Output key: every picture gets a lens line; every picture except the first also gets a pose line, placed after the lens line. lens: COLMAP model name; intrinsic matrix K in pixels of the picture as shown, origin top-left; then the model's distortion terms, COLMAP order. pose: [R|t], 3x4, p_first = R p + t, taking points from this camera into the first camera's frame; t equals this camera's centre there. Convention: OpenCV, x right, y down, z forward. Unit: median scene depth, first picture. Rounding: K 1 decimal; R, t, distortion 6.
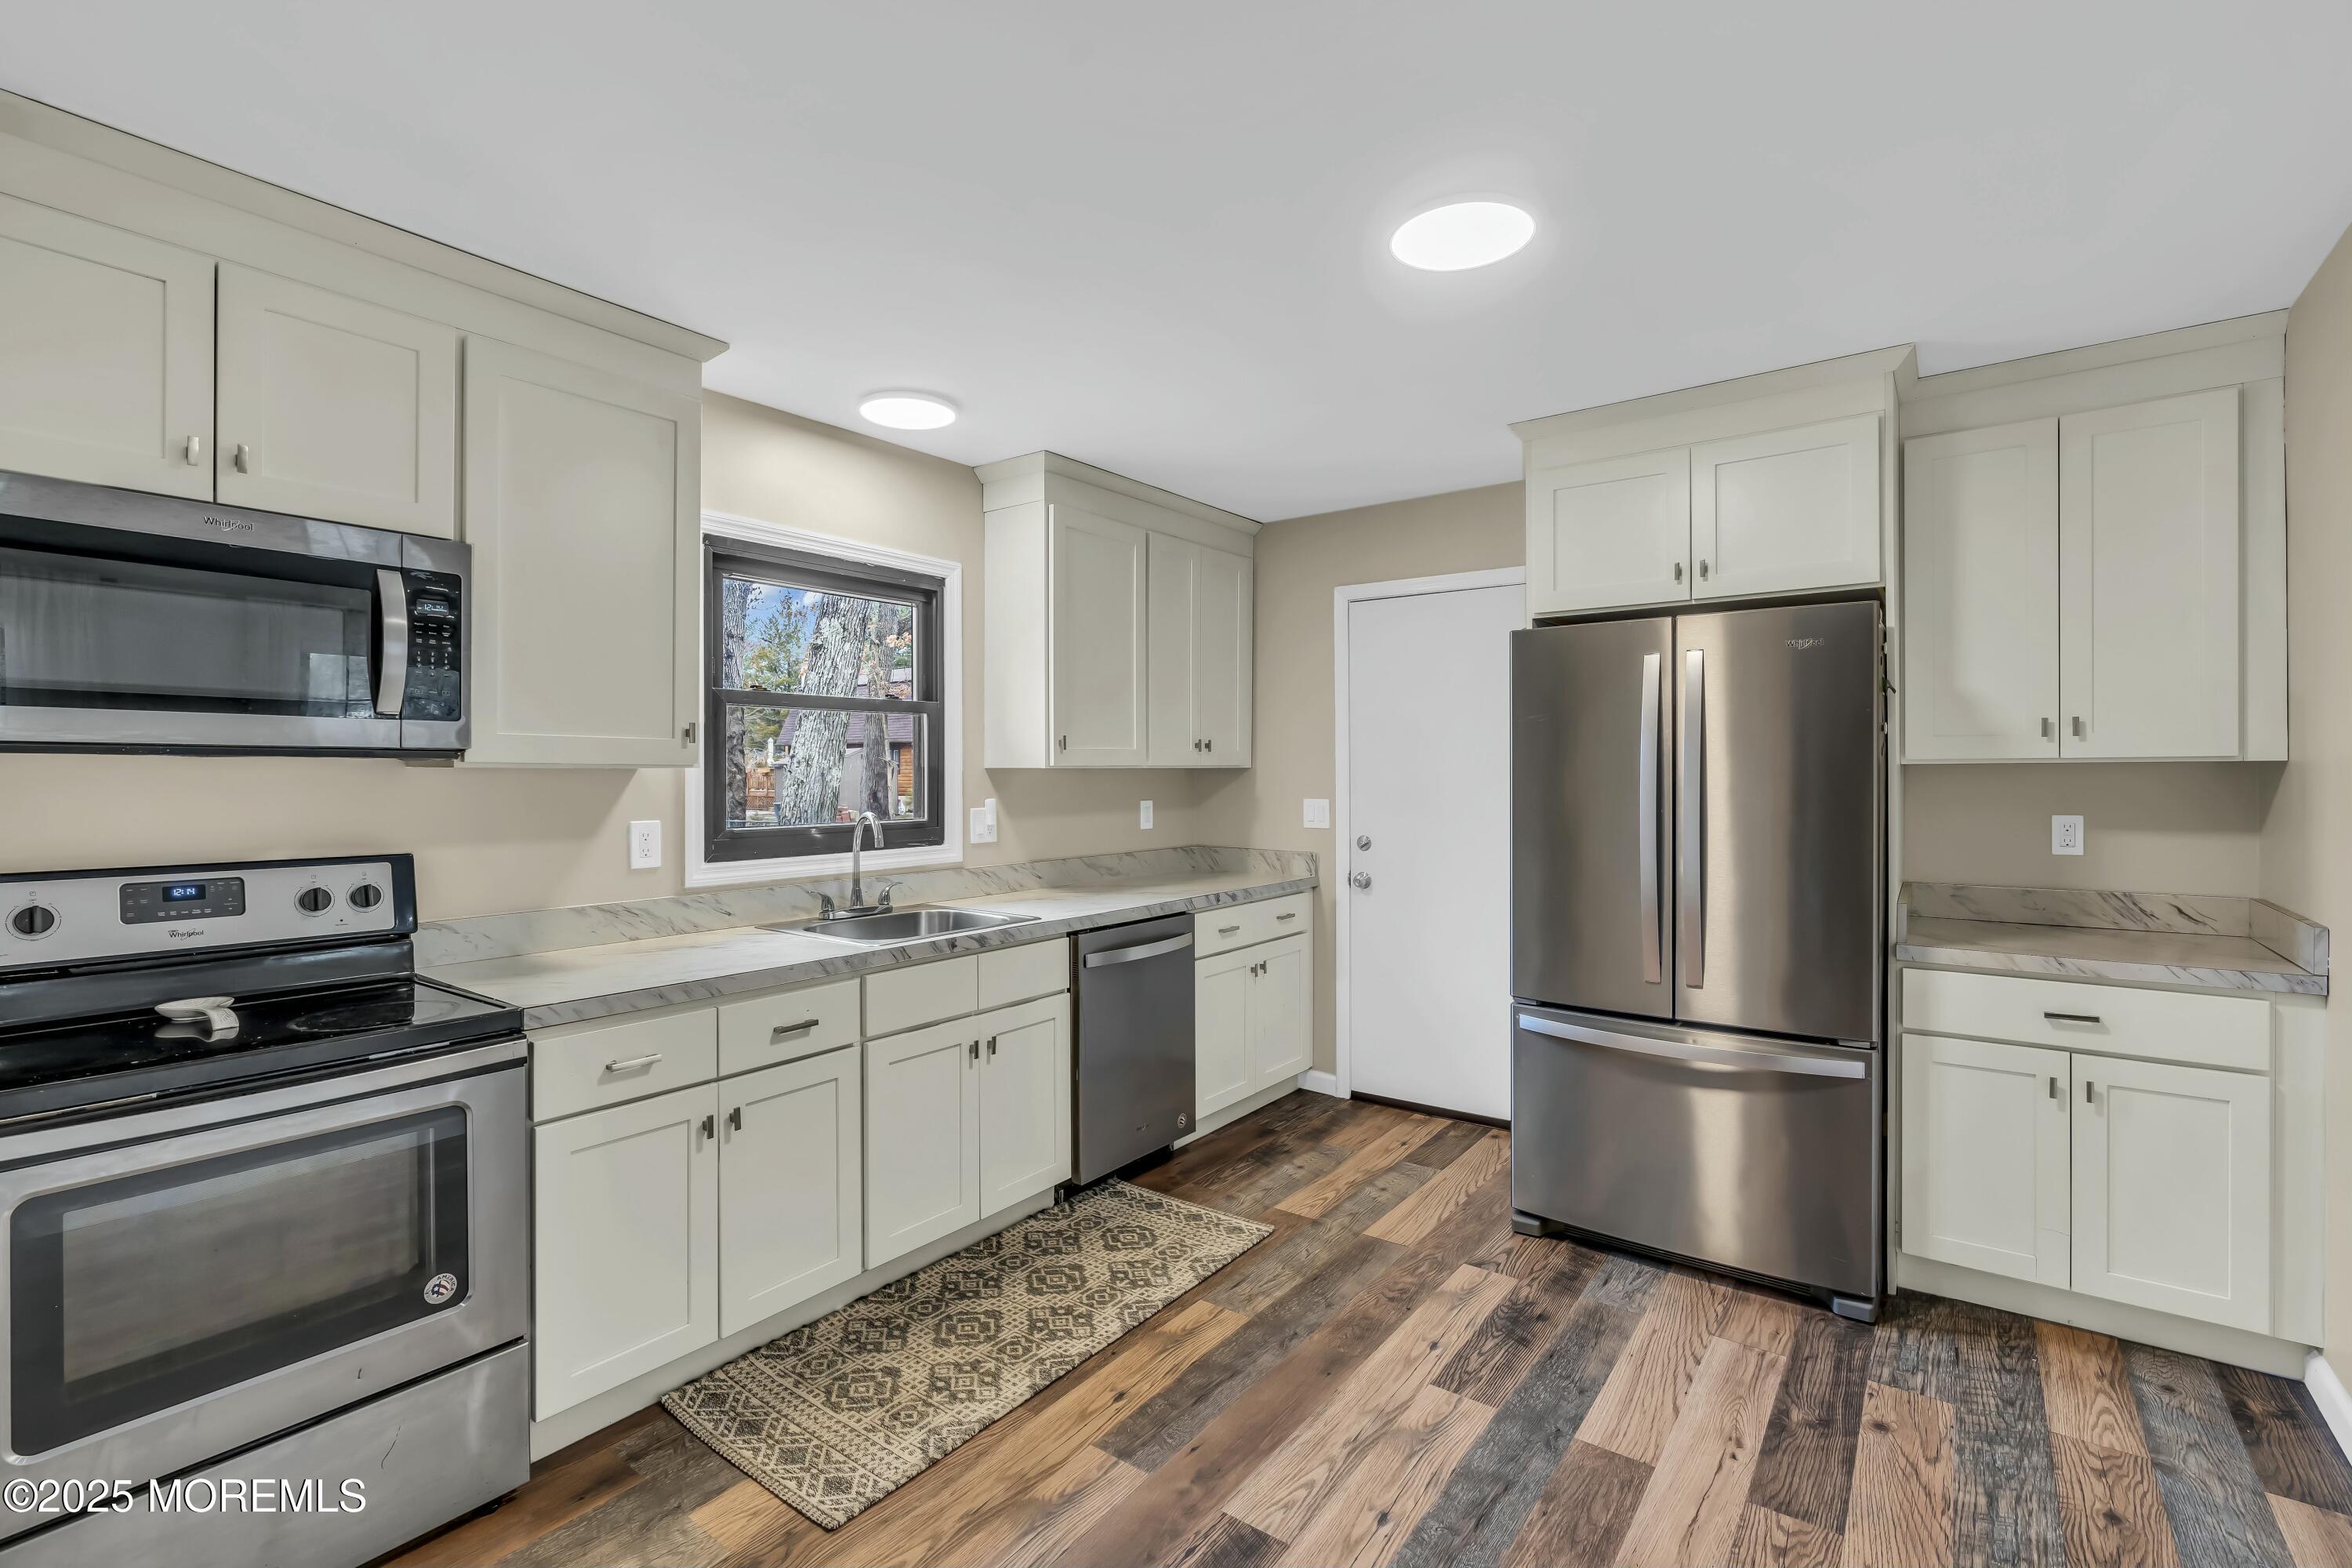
lens RADIAL K [[1053.2, 0, 1175.8], [0, 1053.2, 770.5], [0, 0, 1]] dist [-0.007622, 0.001788]
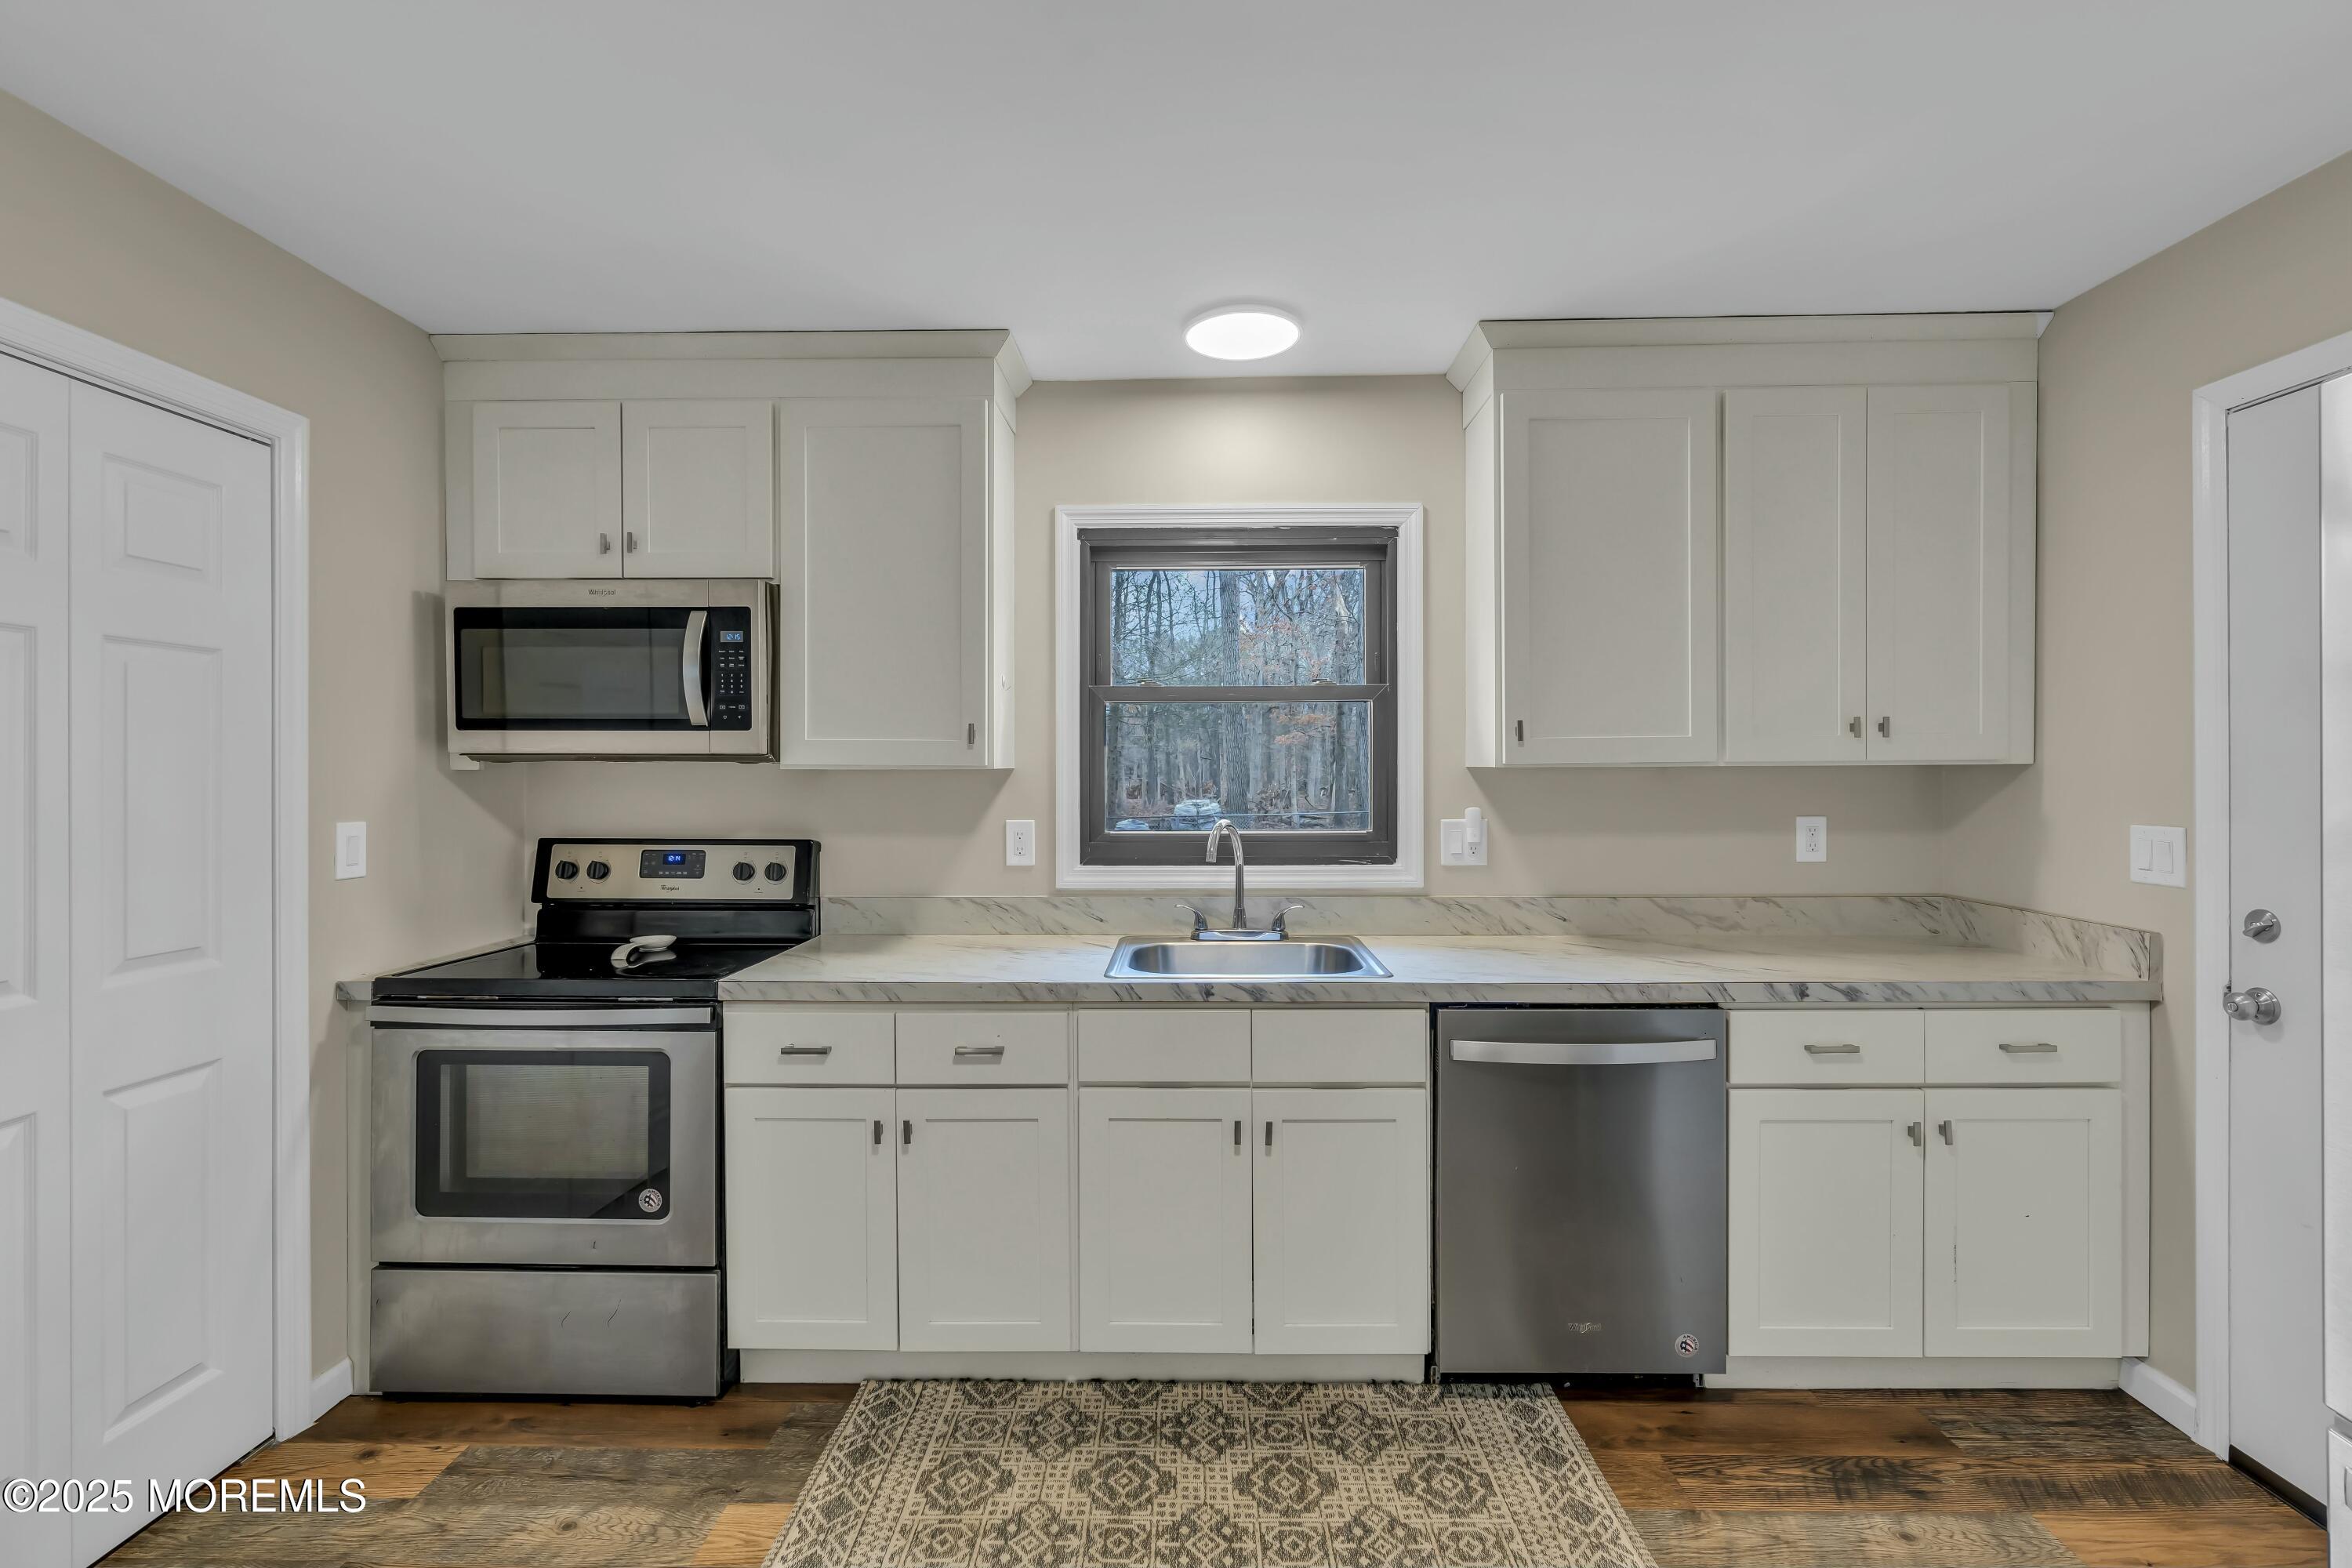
lens RADIAL K [[1053.2, 0, 1175.8], [0, 1053.2, 770.5], [0, 0, 1]] dist [-0.007622, 0.001788]
pose [[0.580325, 0.001415, -0.814384, 0.382609], [0.002364, 0.999991, 0.003423, -0.003159], [0.814382, -0.003911, 0.580317, 0.476329]]
